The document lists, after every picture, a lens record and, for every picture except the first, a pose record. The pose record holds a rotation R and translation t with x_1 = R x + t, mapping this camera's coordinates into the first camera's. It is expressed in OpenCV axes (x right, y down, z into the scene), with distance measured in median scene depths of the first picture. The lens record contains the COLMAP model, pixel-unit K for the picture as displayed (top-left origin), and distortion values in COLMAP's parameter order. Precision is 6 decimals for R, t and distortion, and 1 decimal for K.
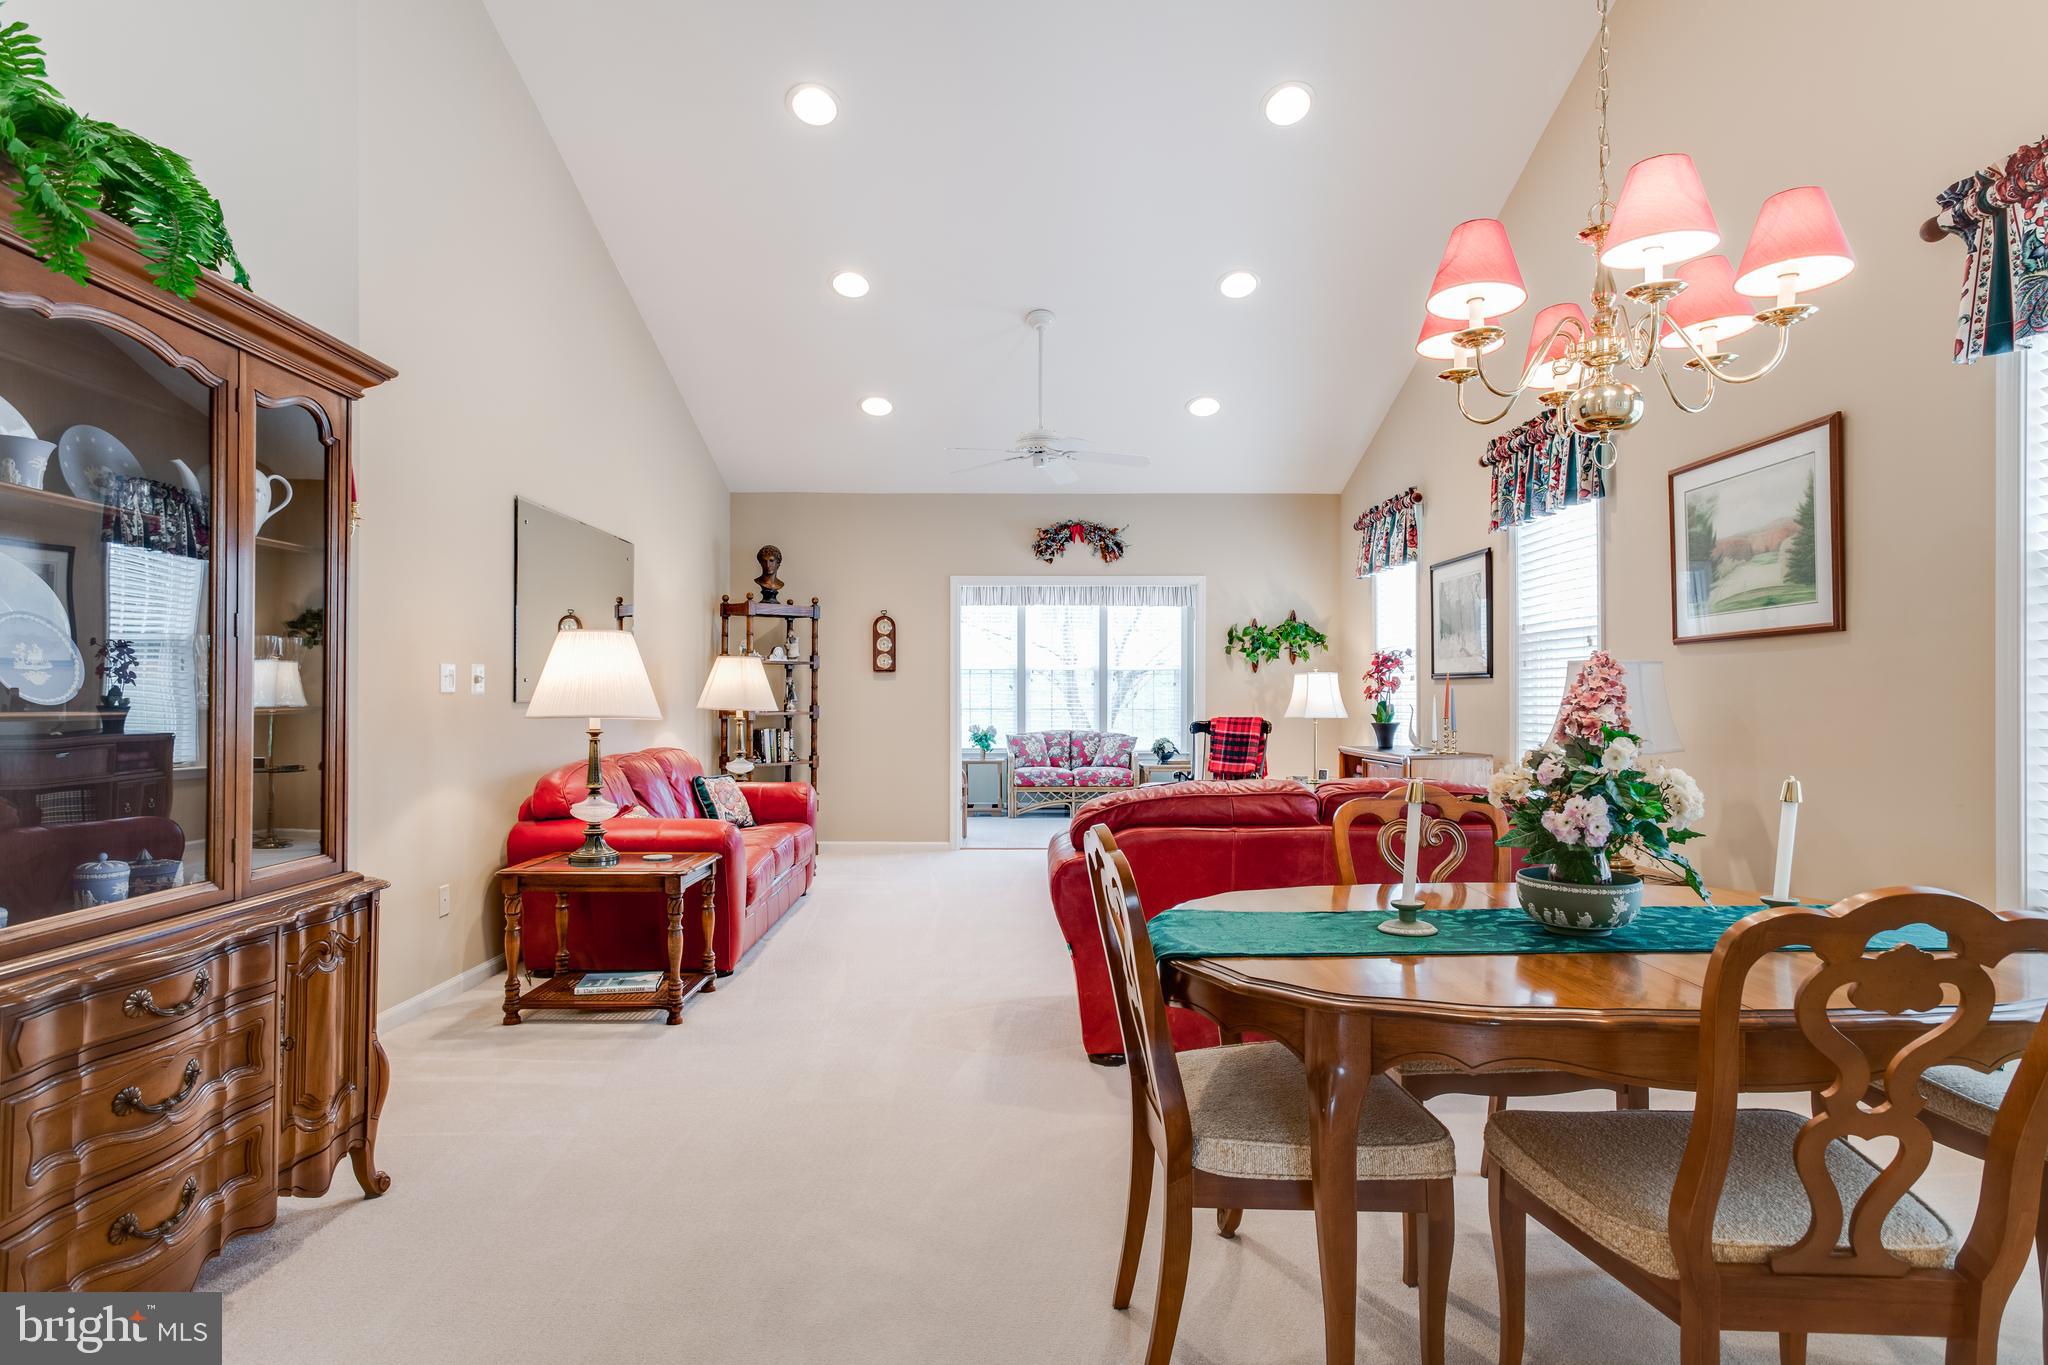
lens RADIAL K [[1082.6, 0, 1012.3], [0, 1082.6, 693.6], [0, 0, 1]] dist [-0.008278, 0.008997]
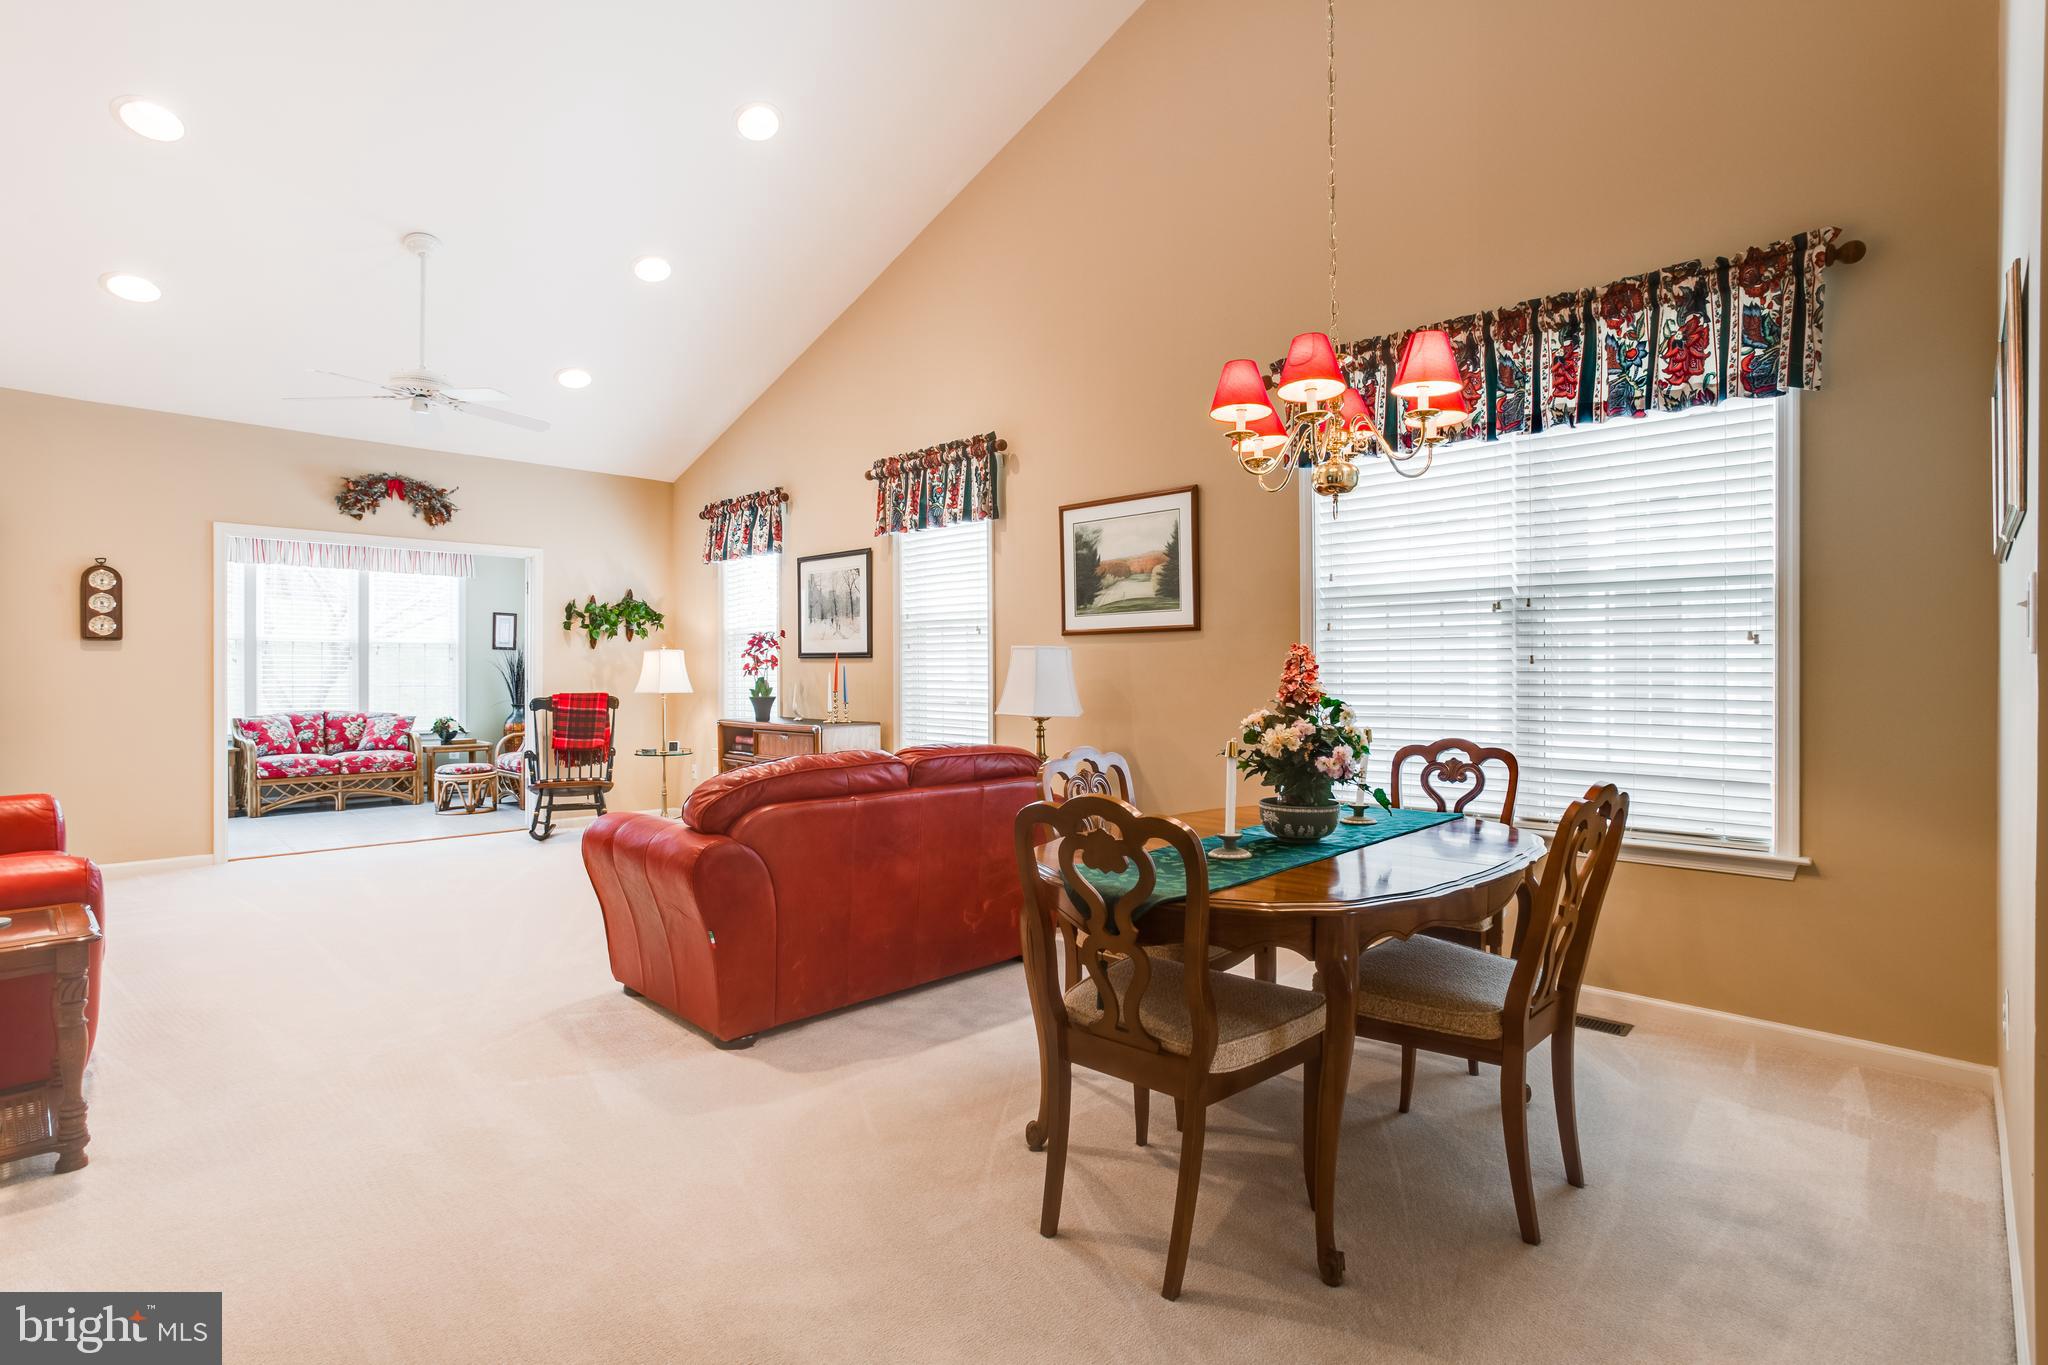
lens RADIAL K [[1001.9, 0, 989.3], [0, 1001.9, 672.9], [0, 0, 1]] dist [-0.044398, 0.021342]
pose [[0.720259, 0.000615, 0.693705, -0.191641], [-0.003357, 0.999991, 0.002599, -0.000863], [-0.693697, -0.004200, 0.720255, 0.096037]]
